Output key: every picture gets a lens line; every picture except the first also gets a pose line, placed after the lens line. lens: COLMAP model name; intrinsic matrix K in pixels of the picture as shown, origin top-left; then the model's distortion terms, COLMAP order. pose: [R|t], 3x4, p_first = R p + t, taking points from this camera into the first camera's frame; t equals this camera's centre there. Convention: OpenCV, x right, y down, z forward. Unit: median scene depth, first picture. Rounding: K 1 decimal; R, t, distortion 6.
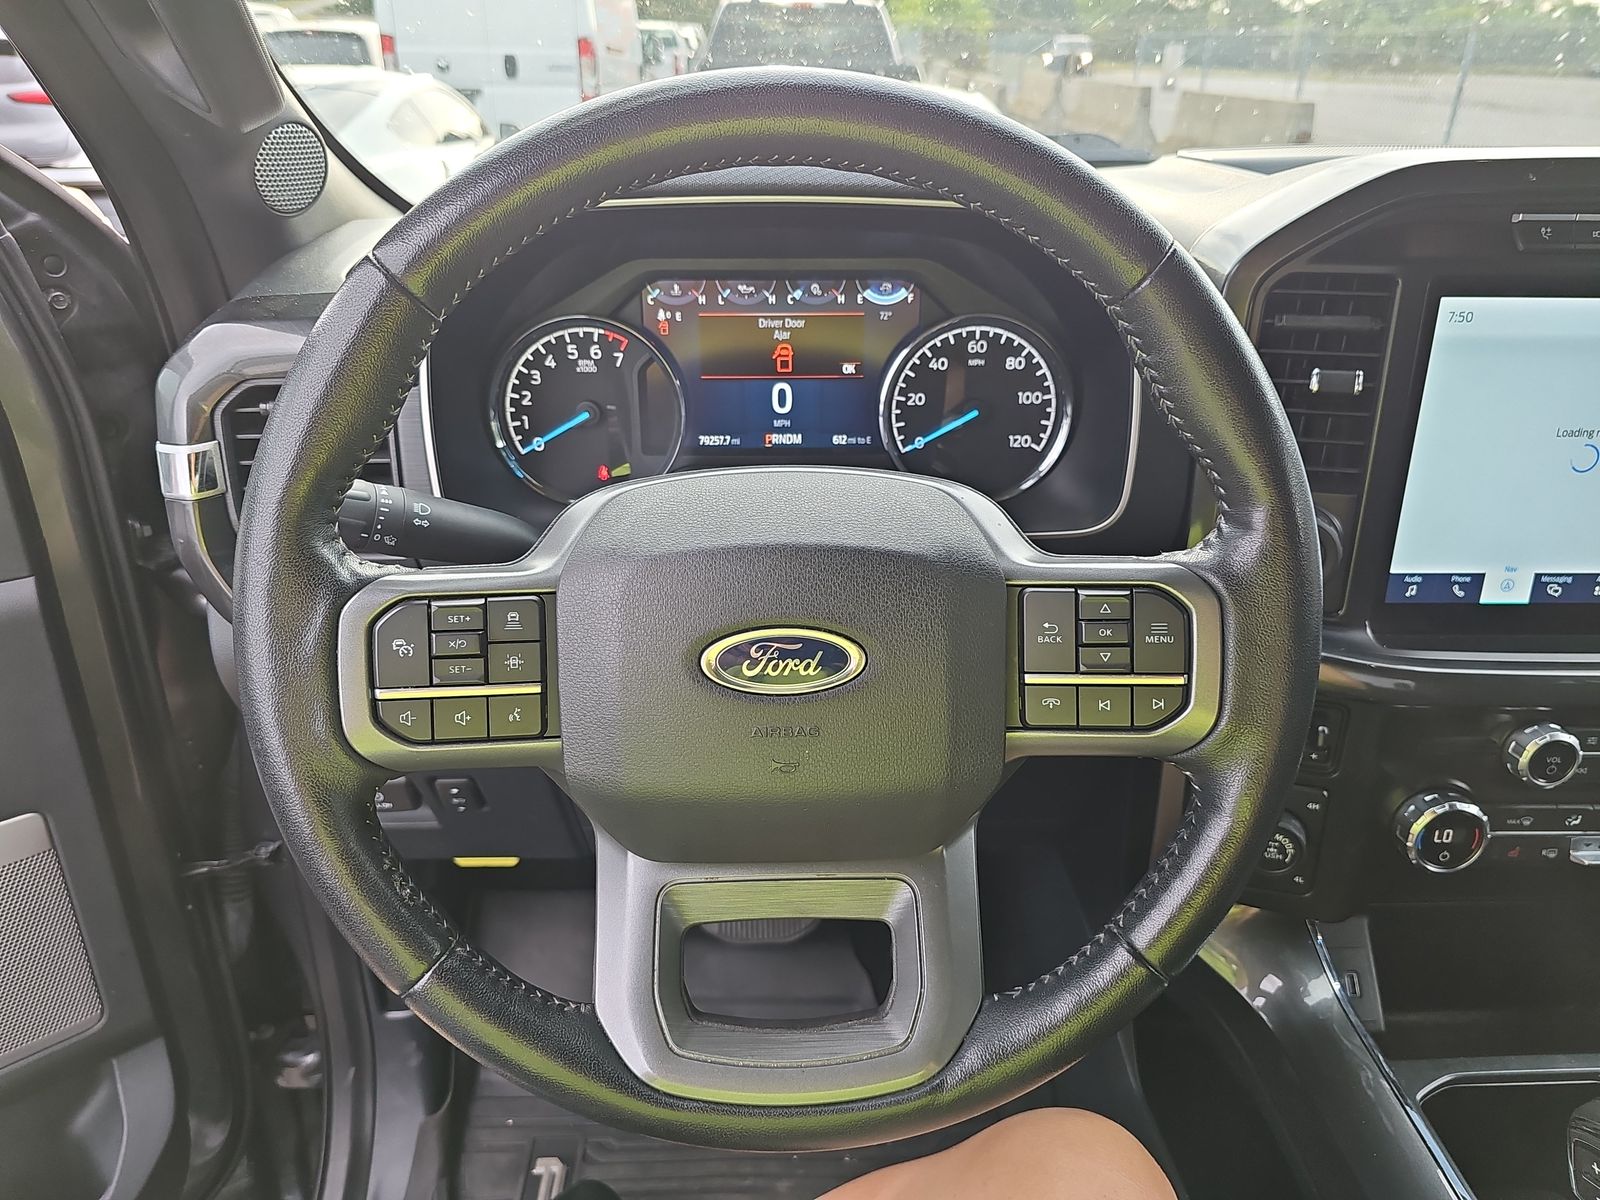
lens RADIAL K [[1063.8, 0, 794.7], [0, 1063.8, 605.9], [0, 0, 1]] dist [0.003915, -0.018002]
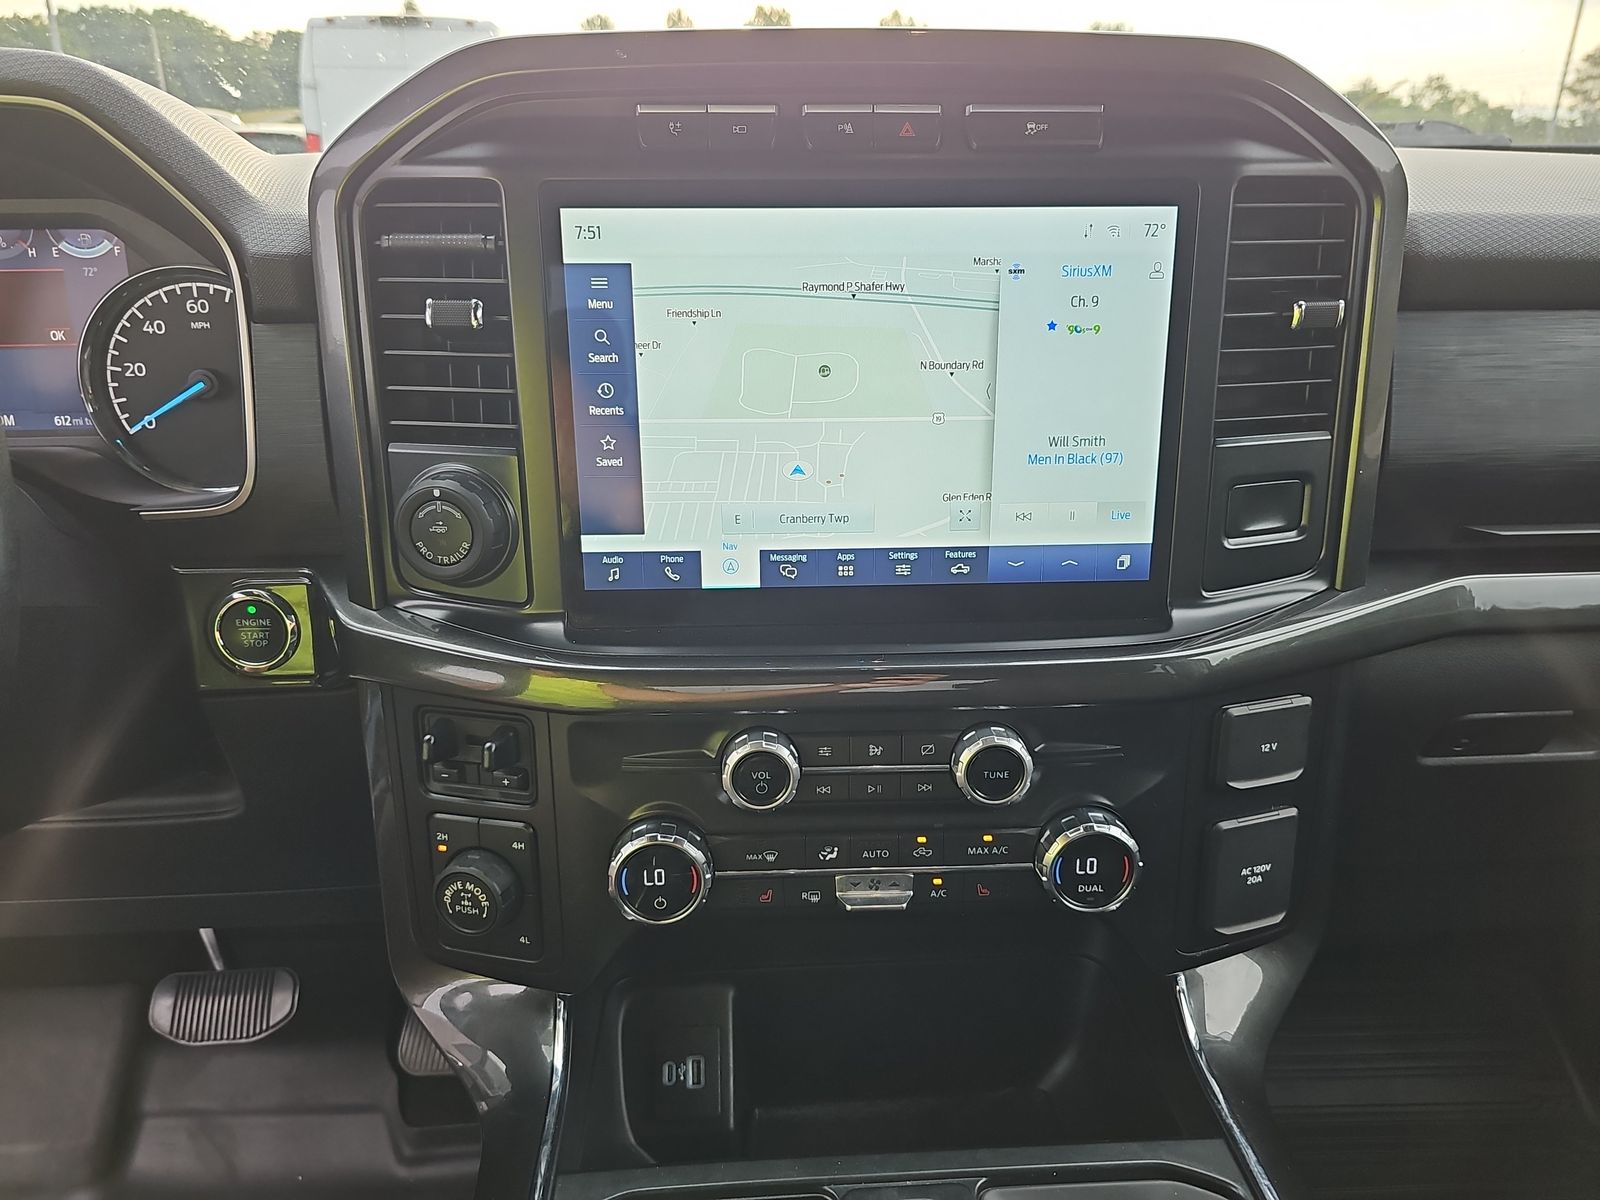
lens RADIAL K [[1063.8, 0, 807.4], [0, 1063.8, 597.8], [0, 0, 1]] dist [0.003915, -0.018002]
pose [[0.998011, -0.015698, 0.061048, 0.676638], [0.020894, 0.996125, -0.085435, 0.076809], [-0.059470, 0.086541, 0.994472, 0.175569]]
